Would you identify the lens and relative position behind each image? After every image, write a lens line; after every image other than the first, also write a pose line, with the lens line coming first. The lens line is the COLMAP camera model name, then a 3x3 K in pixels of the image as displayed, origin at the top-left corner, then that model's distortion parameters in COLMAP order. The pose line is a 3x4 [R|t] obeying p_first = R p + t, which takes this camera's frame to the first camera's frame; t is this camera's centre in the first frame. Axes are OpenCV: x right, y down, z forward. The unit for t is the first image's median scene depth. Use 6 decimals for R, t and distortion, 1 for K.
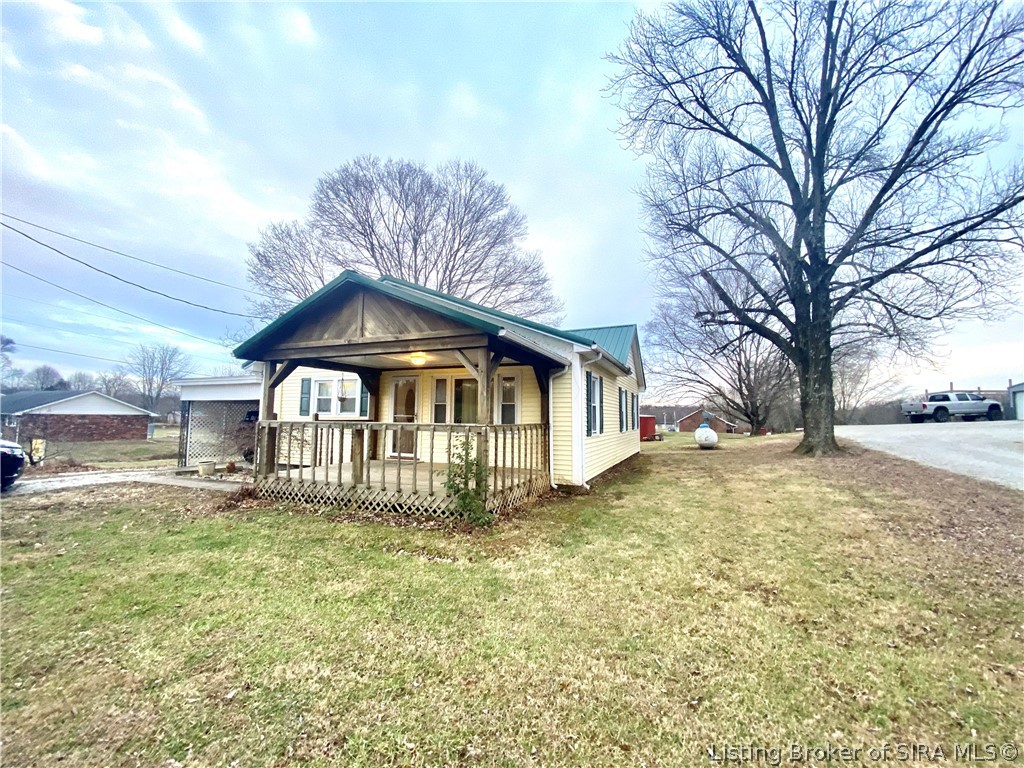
lens RADIAL K [[408.3, 0, 512.0], [0, 408.3, 380.3], [0, 0, 1]] dist [-0.002944, -0.000721]
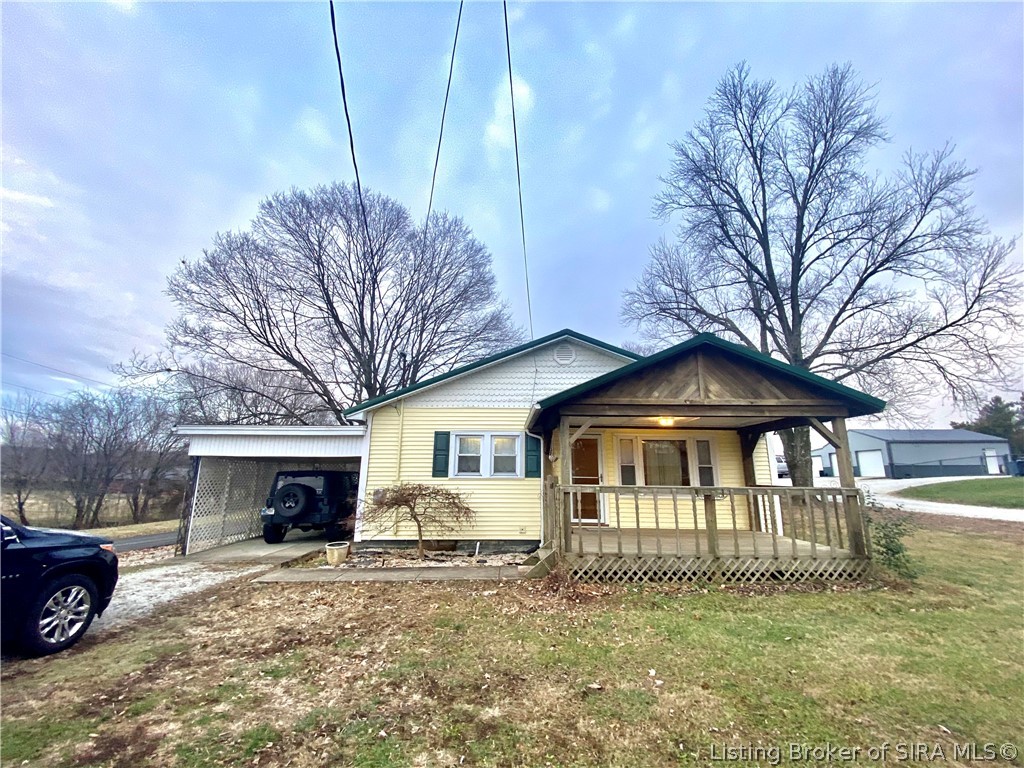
lens RADIAL K [[408.3, 0, 512.7], [0, 408.3, 381.3], [0, 0, 1]] dist [-0.002944, -0.000721]
pose [[0.919921, 0.085252, 0.382723, -1.007385], [-0.034457, 0.989878, -0.137675, 0.004060], [-0.390586, 0.113463, 0.913547, 0.232927]]
